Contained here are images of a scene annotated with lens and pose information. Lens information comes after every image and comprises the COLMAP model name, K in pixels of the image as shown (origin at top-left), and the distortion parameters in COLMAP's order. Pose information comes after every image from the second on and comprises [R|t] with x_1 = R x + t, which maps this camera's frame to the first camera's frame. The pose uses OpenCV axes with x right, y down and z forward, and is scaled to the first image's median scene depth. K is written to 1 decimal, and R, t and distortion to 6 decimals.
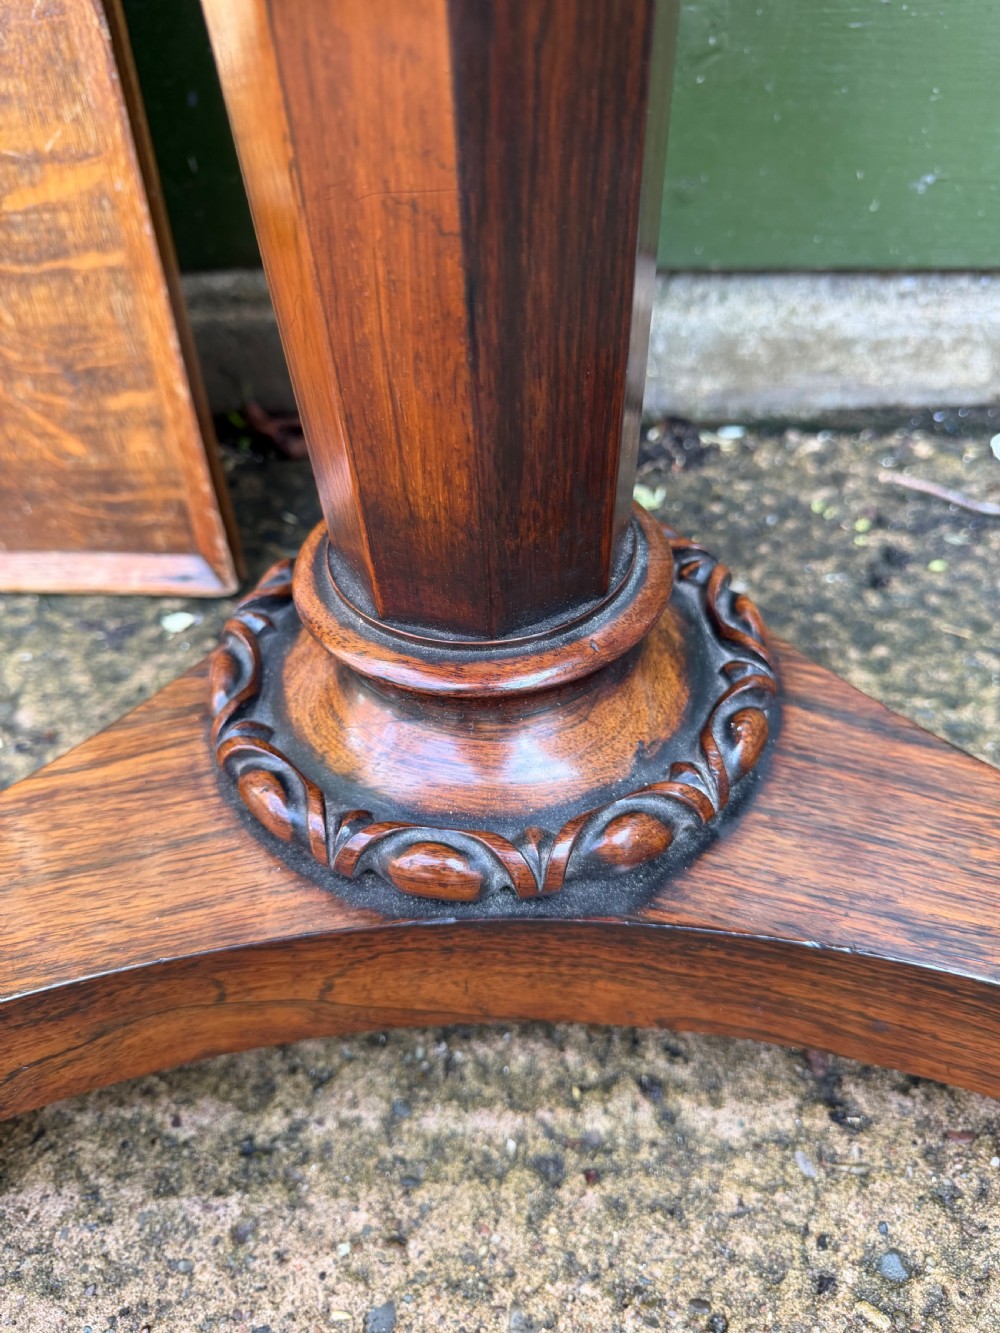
lens RADIAL K [[973.9, 0, 499.7], [0, 973.9, 642.0], [0, 0, 1]] dist [-0.017245, -0.005856]
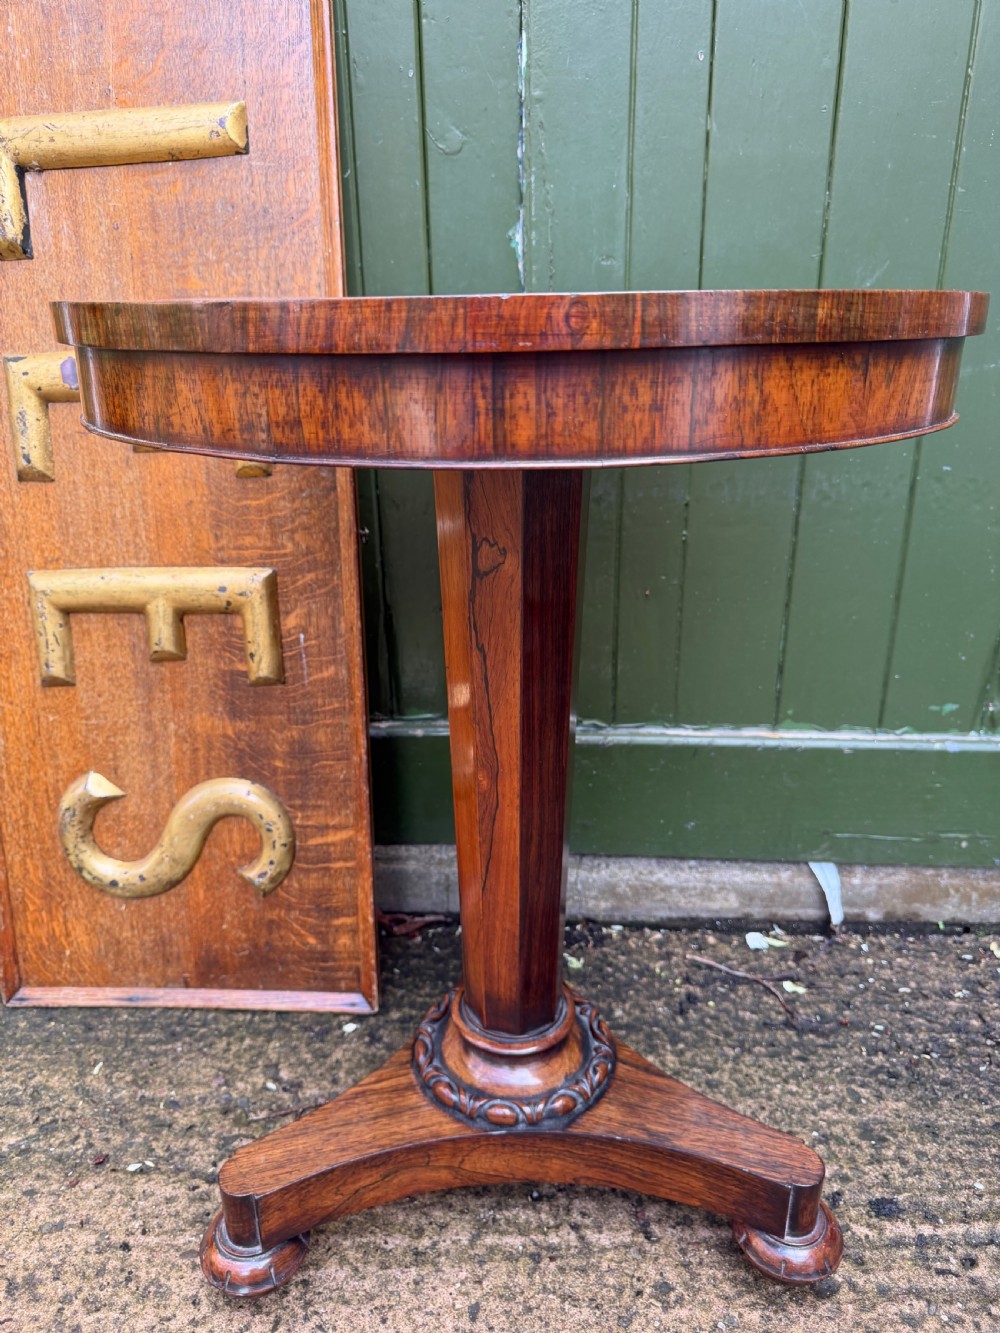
lens RADIAL K [[930.4, 0, 493.4], [0, 930.4, 678.6], [0, 0, 1]] dist [0.002519, -0.014414]
pose [[0.999095, 0.024735, 0.034604, -0.179778], [-0.010259, 0.929650, -0.368302, 0.024936], [-0.041280, 0.367614, 0.929062, -1.810189]]
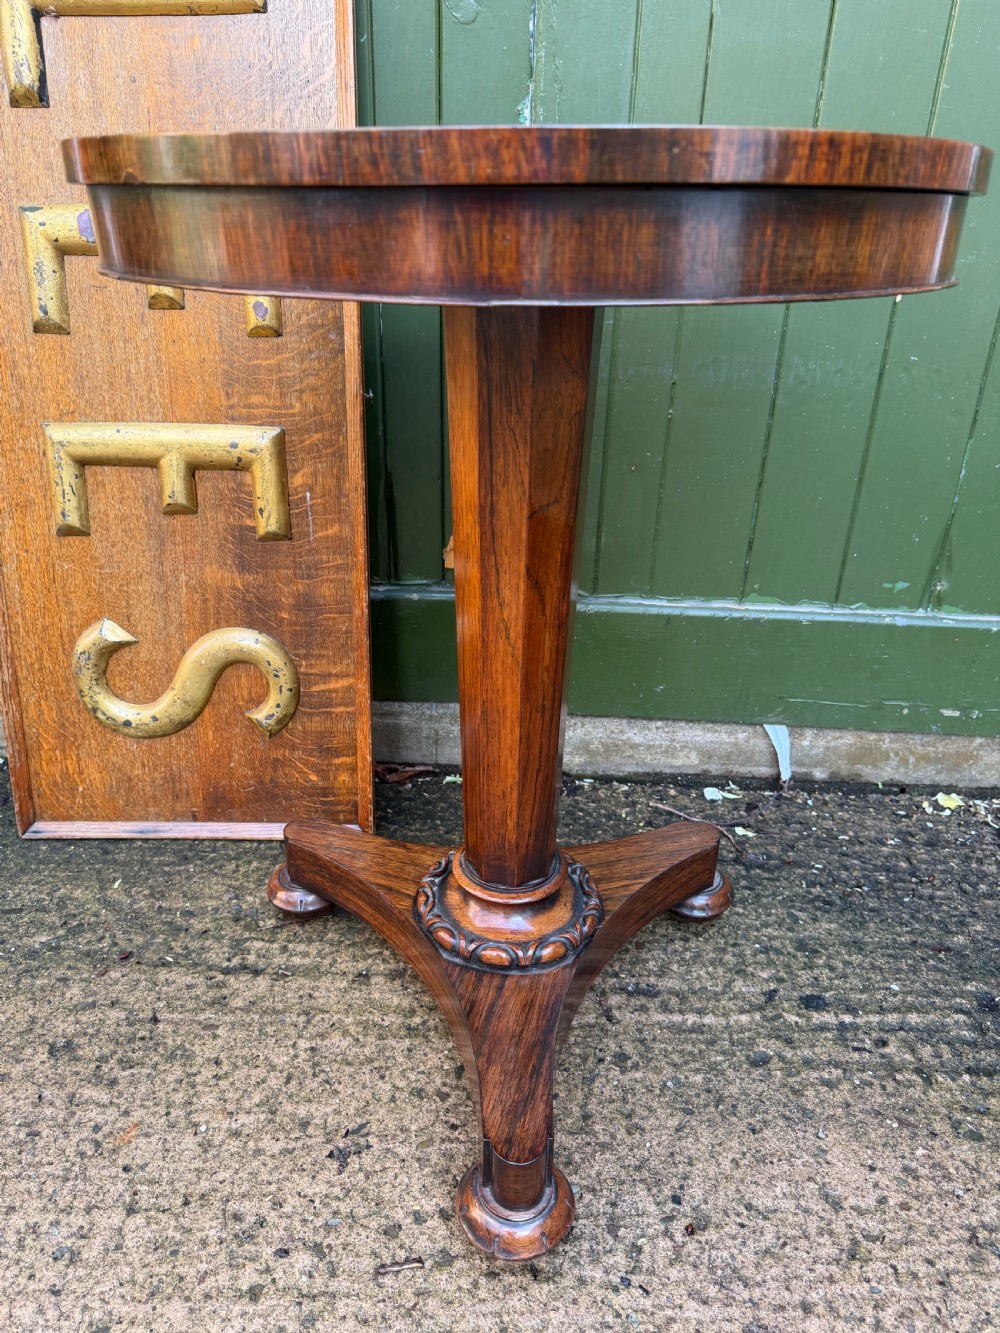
lens RADIAL K [[930.4, 0, 494.2], [0, 930.4, 675.3], [0, 0, 1]] dist [0.002519, -0.014414]
pose [[0.995963, 0.051969, 0.073186, -0.265436], [-0.029014, 0.957967, -0.285407, 0.300923], [-0.084942, 0.282131, 0.955608, -1.993905]]
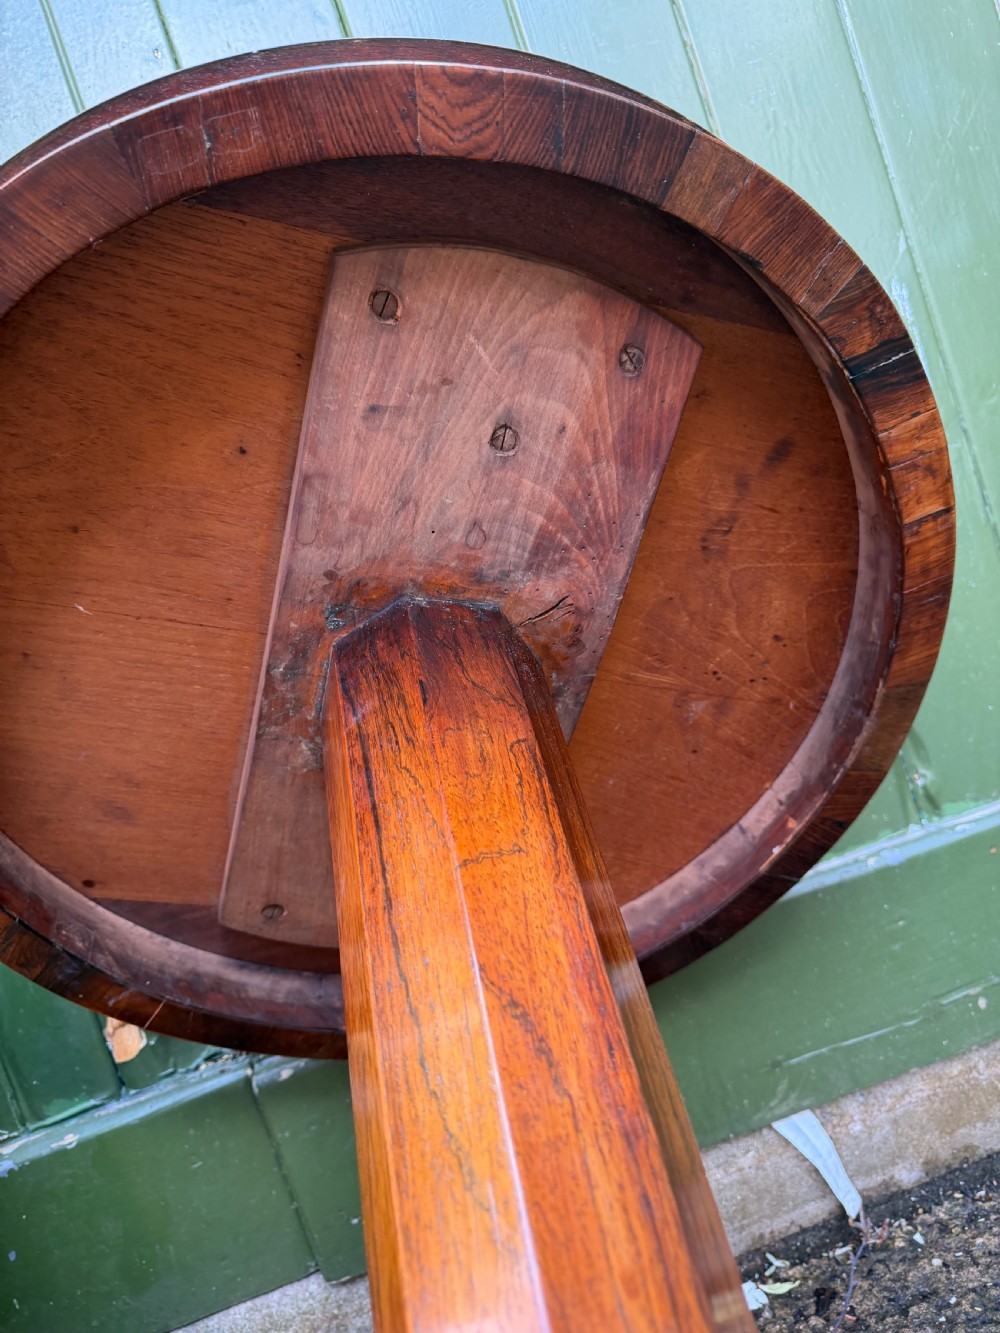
lens RADIAL K [[973.9, 0, 500.0], [0, 973.9, 641.3], [0, 0, 1]] dist [-0.017245, -0.005856]
pose [[0.950207, -0.255086, 0.178992, 0.443407], [0.309042, 0.697672, -0.646333, -0.171789], [0.039993, 0.669467, 0.741765, -0.729768]]
